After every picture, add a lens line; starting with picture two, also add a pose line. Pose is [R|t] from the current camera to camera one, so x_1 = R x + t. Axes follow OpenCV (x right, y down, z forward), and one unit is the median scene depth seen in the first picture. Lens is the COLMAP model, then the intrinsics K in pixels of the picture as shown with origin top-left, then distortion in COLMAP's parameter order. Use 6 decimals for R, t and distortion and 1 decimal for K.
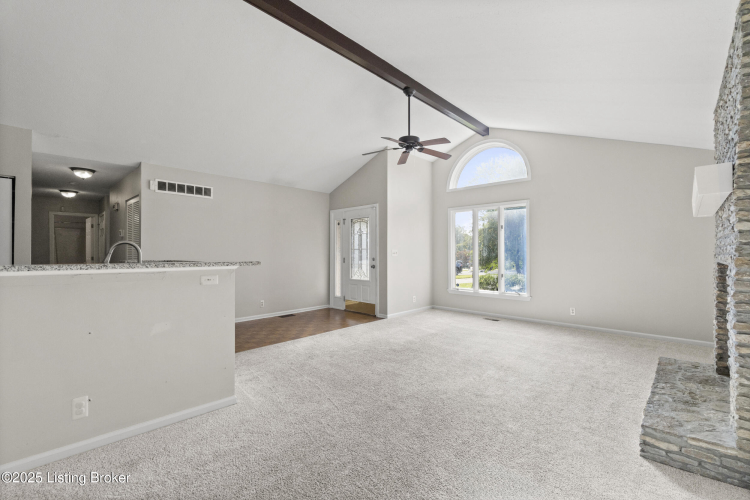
lens RADIAL K [[325.4, 0, 377.6], [0, 325.4, 252.5], [0, 0, 1]] dist [-0.007225, -0.000488]
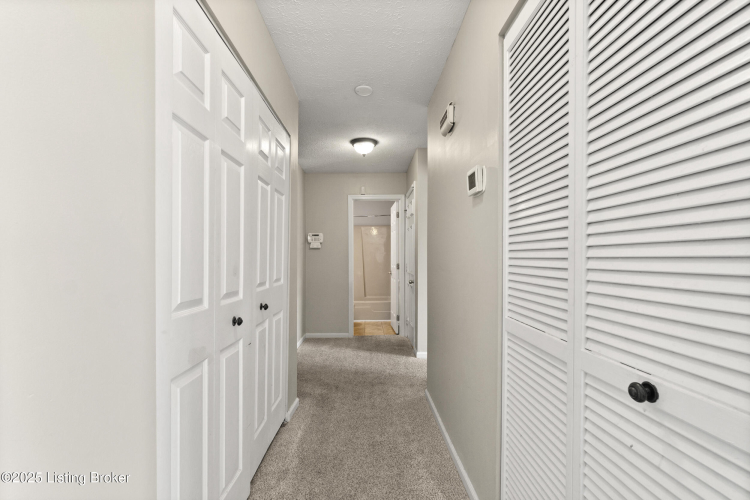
lens RADIAL K [[325.4, 0, 375.2], [0, 325.4, 253.5], [0, 0, 1]] dist [-0.007225, -0.000488]
pose [[0.701087, -0.007252, -0.713039, -0.462673], [0.001142, 0.999958, -0.009047, -0.000513], [0.713075, 0.005529, 0.701066, 0.525456]]
